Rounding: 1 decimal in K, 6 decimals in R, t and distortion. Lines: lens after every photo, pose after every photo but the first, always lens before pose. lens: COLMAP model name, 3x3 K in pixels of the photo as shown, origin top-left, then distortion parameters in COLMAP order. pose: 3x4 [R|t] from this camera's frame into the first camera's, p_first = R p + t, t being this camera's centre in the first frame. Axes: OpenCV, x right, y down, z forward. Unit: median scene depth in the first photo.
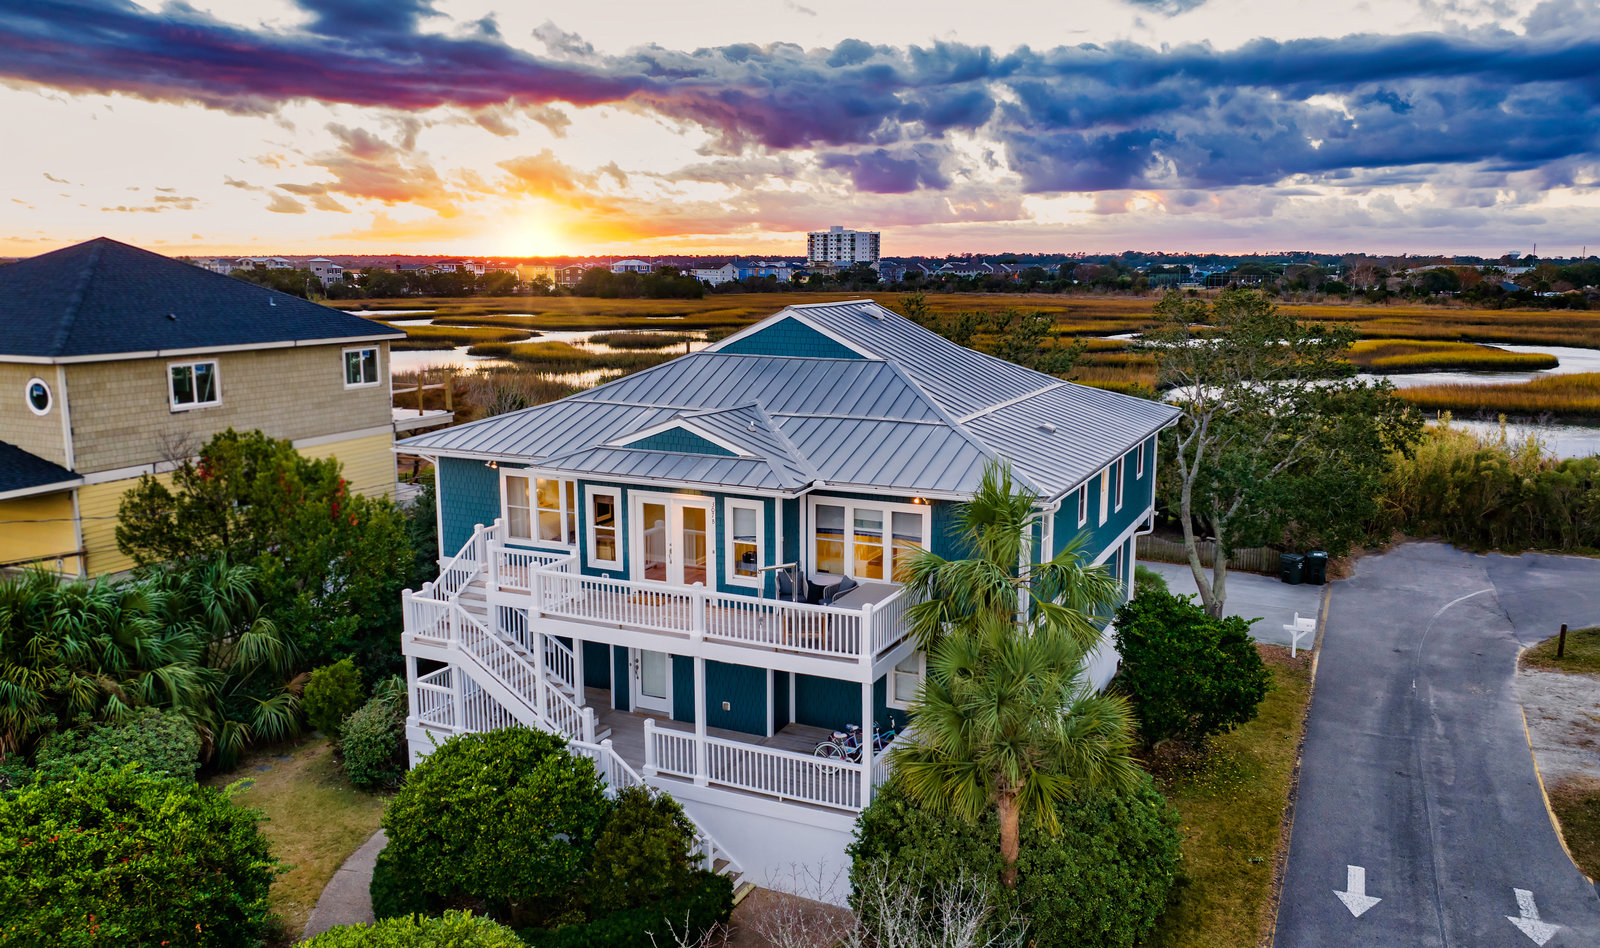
lens RADIAL K [[1234.3, 0, 857.2], [0, 1234.3, 478.2], [0, 0, 1]] dist [-0.024776, 0.005599]
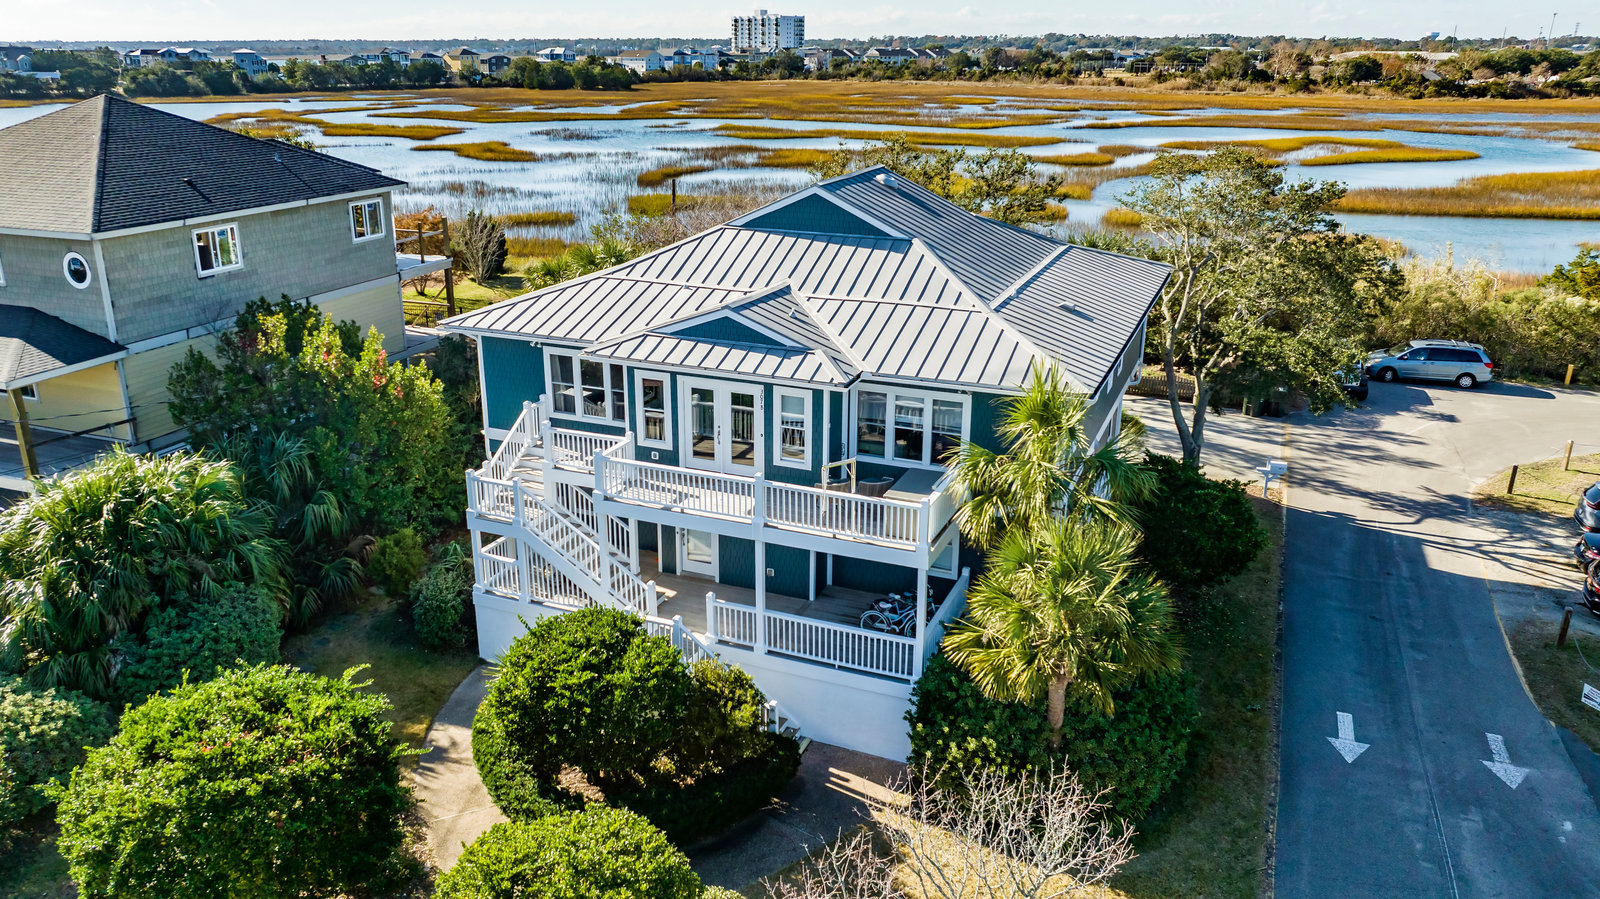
lens RADIAL K [[1190.4, 0, 800.0], [0, 1190.4, 449.5], [0, 0, 1]] dist [-0.025235, 0.004811]
pose [[0.999855, -0.008666, 0.014655, -0.088679], [0.006297, 0.987958, 0.154592, -0.077945], [-0.015818, -0.154477, 0.987870, -0.015490]]
